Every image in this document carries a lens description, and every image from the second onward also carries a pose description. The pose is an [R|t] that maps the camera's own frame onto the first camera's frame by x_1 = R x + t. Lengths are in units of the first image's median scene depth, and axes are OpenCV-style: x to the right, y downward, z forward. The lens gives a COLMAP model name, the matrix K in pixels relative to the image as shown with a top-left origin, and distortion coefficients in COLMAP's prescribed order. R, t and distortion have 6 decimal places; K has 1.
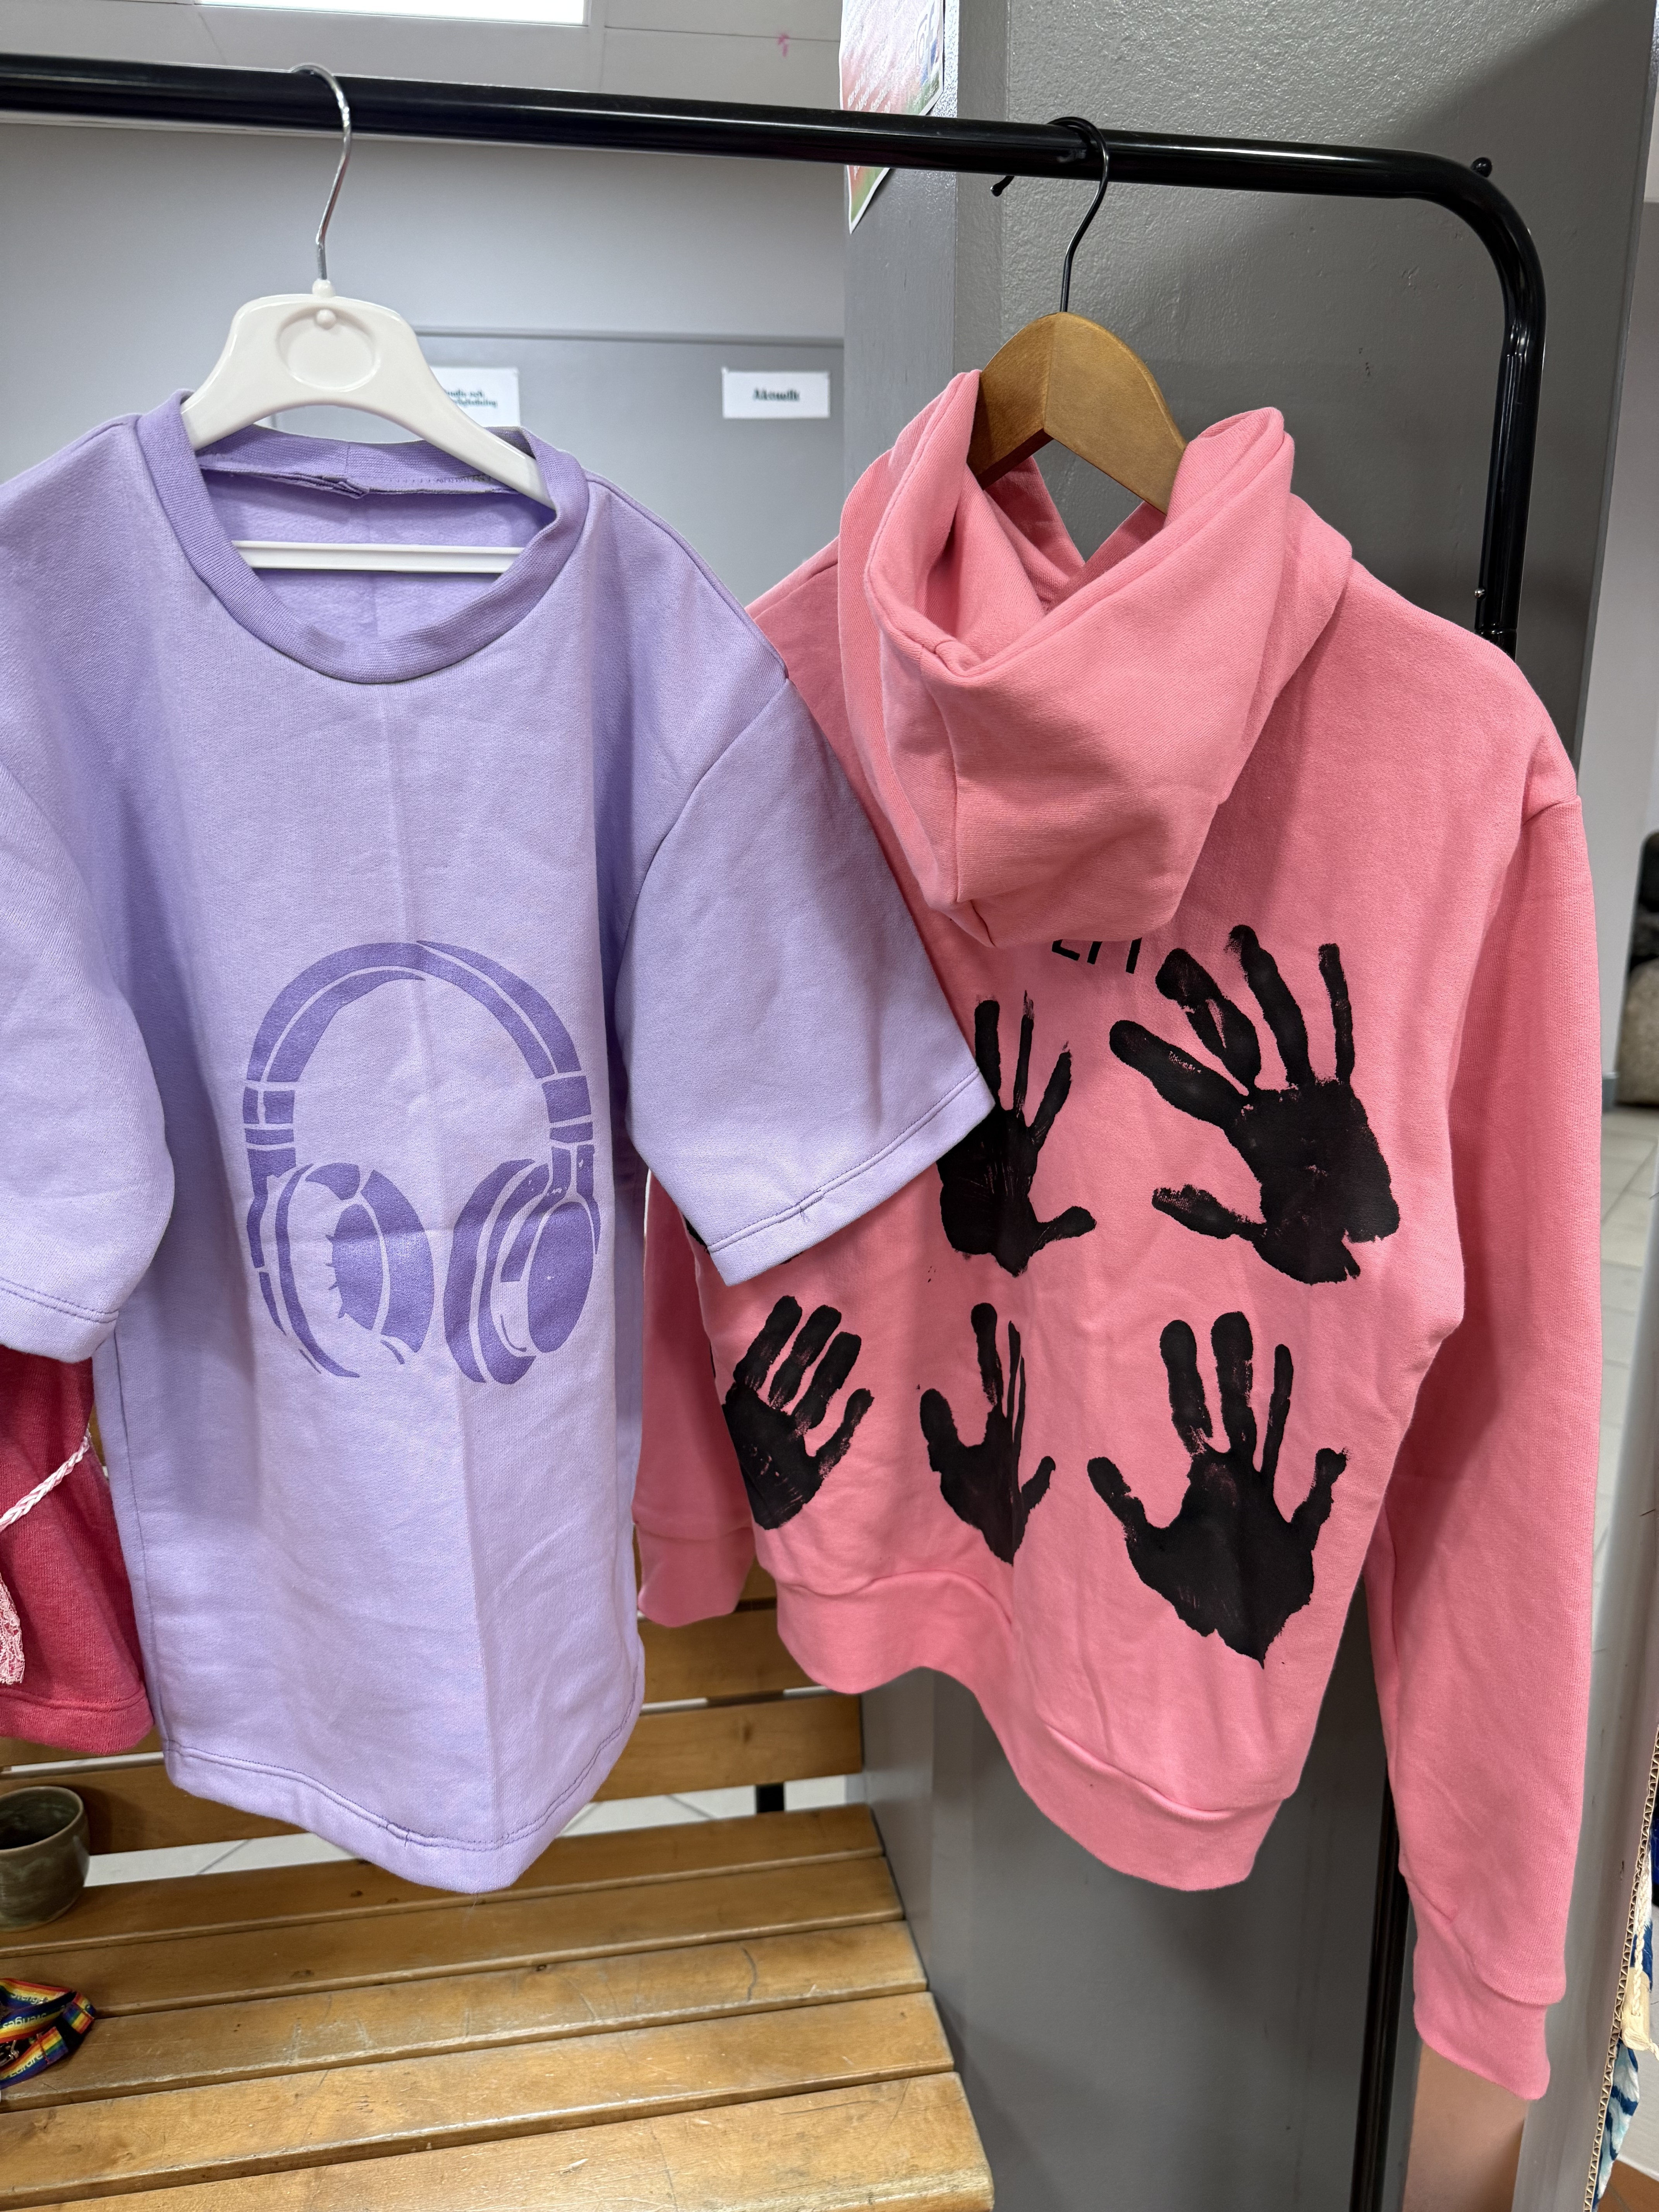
lens RADIAL K [[1562.2, 0, 823.3], [0, 1562.2, 1096.9], [0, 0, 1]] dist [0.007525, -0.016126]
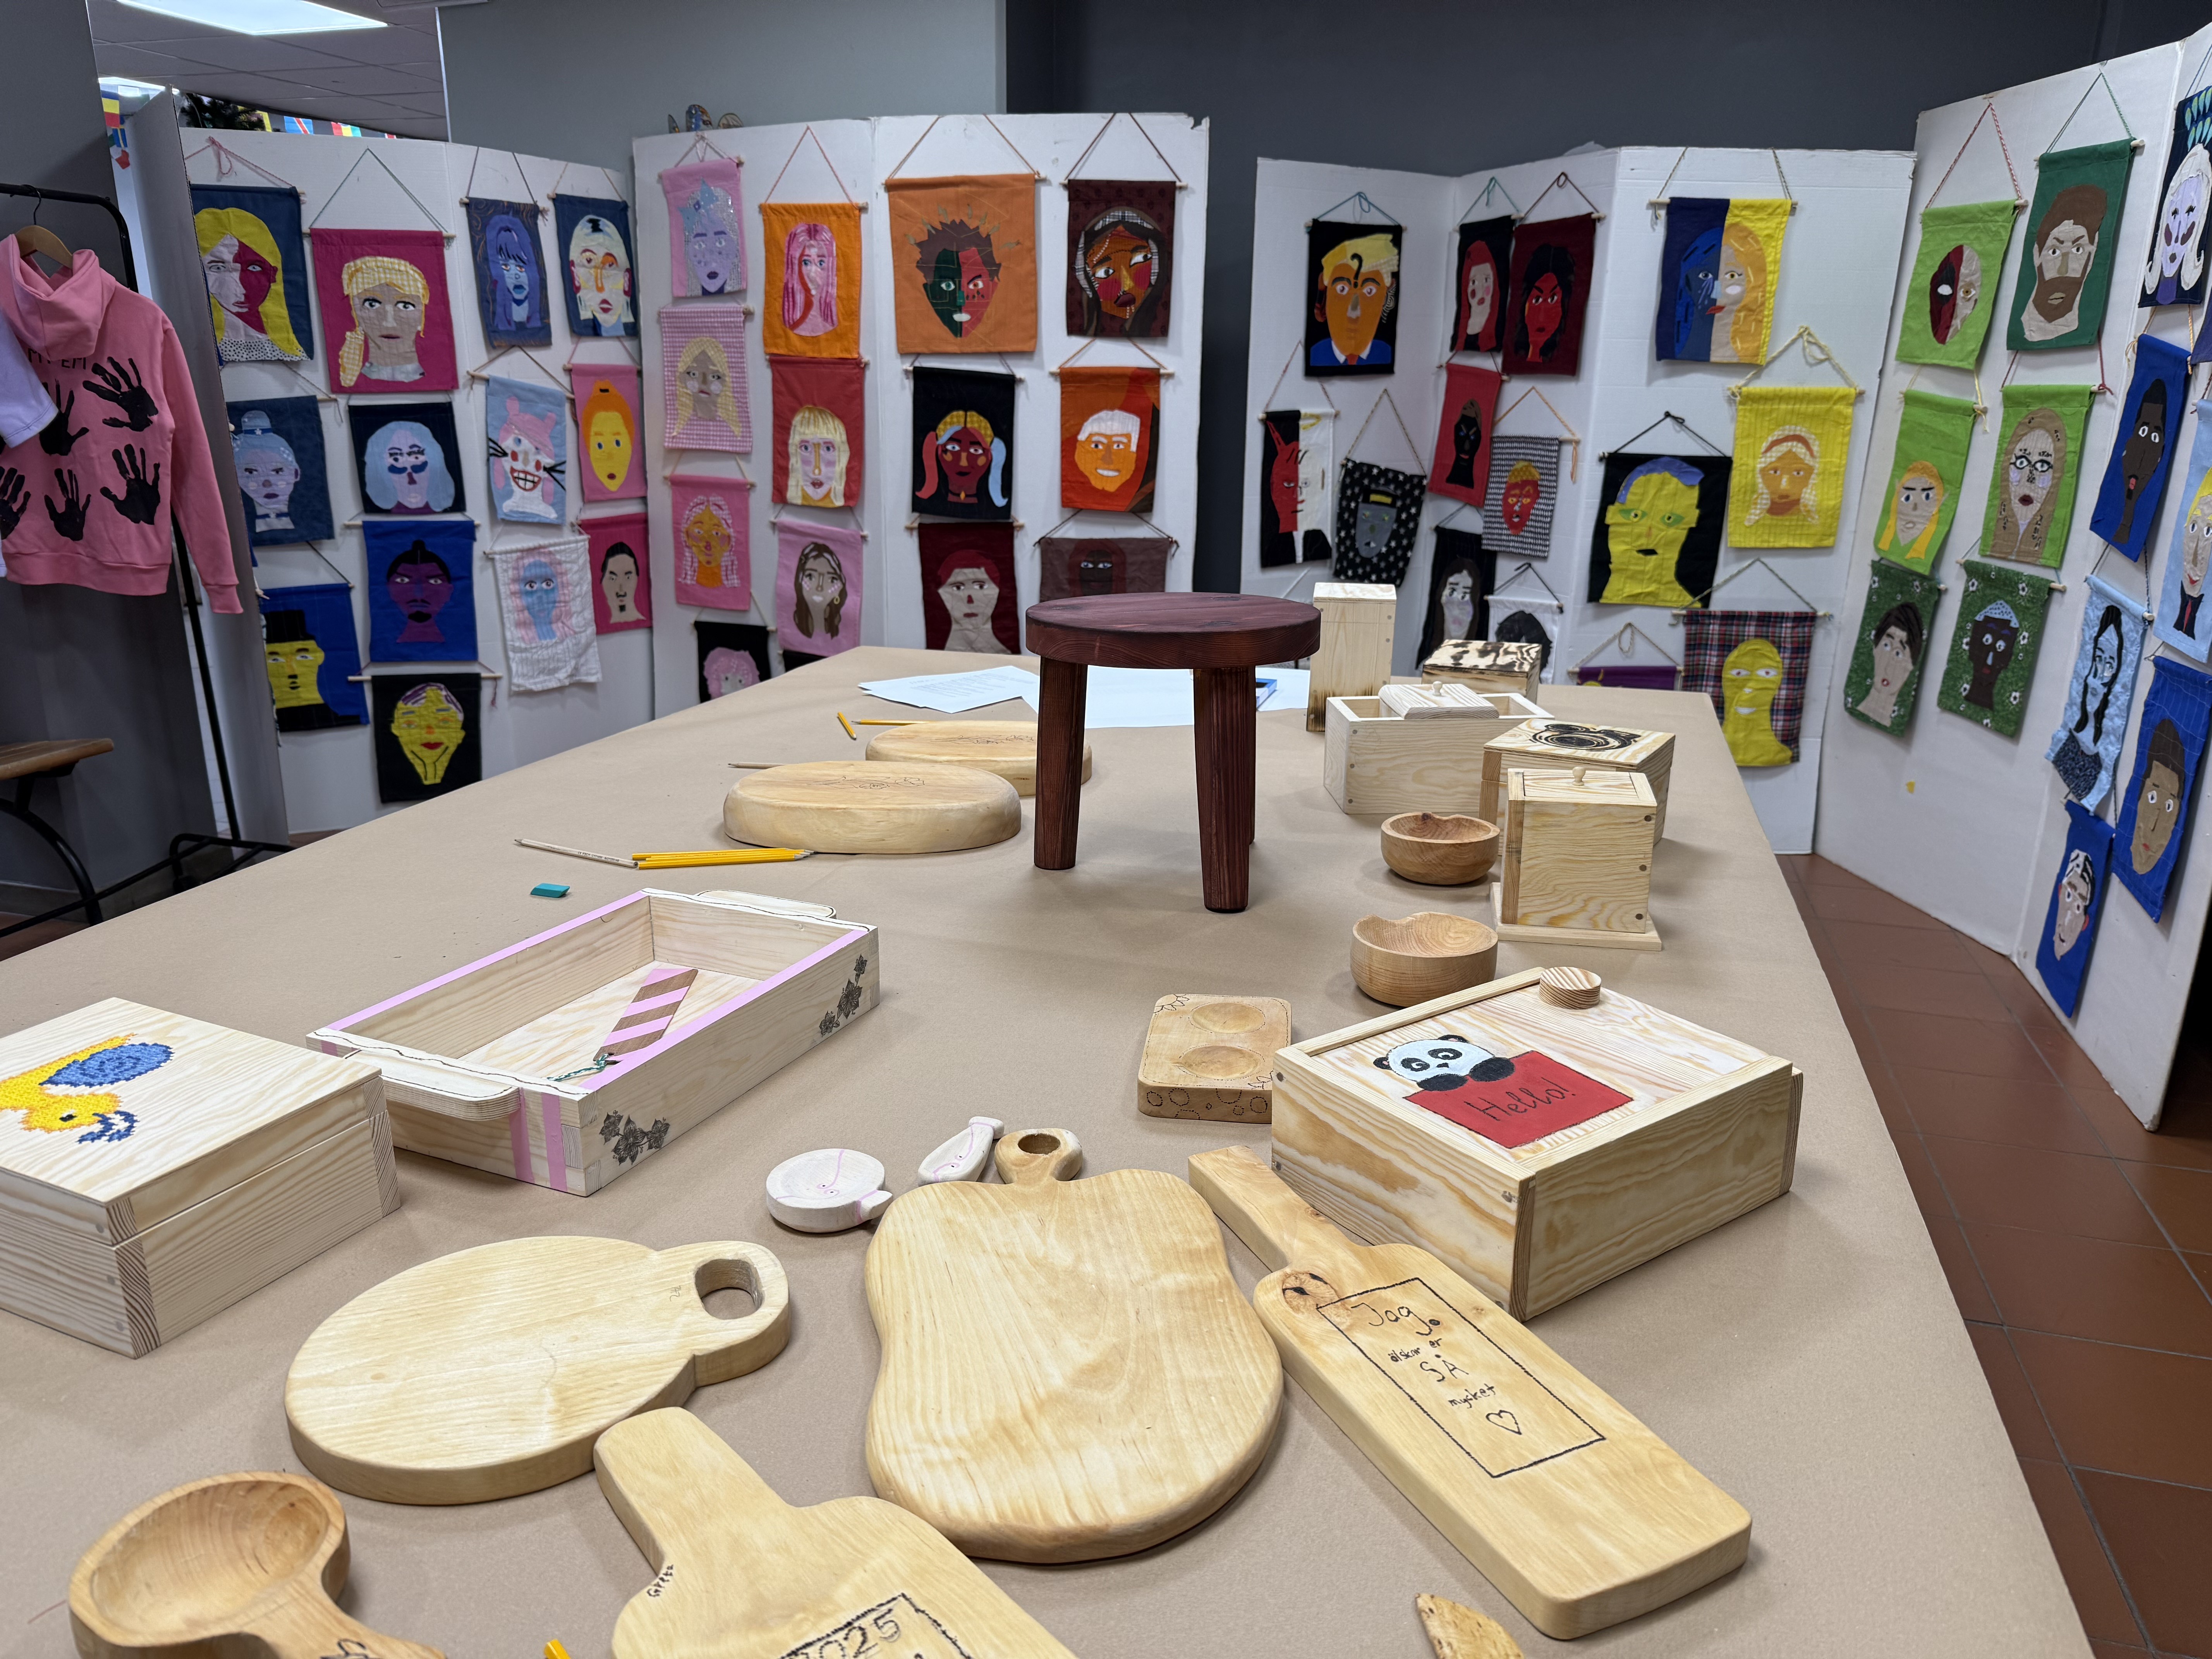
lens RADIAL K [[1562.2, 0, 1095.1], [0, 1562.2, 846.4], [0, 0, 1]] dist [0.007525, -0.016126]
pose [[0.673487, -0.207322, 0.709530, -1.310600], [0.166523, 0.977743, 0.127628, 1.166863], [-0.720198, 0.032198, 0.693021, -4.139136]]
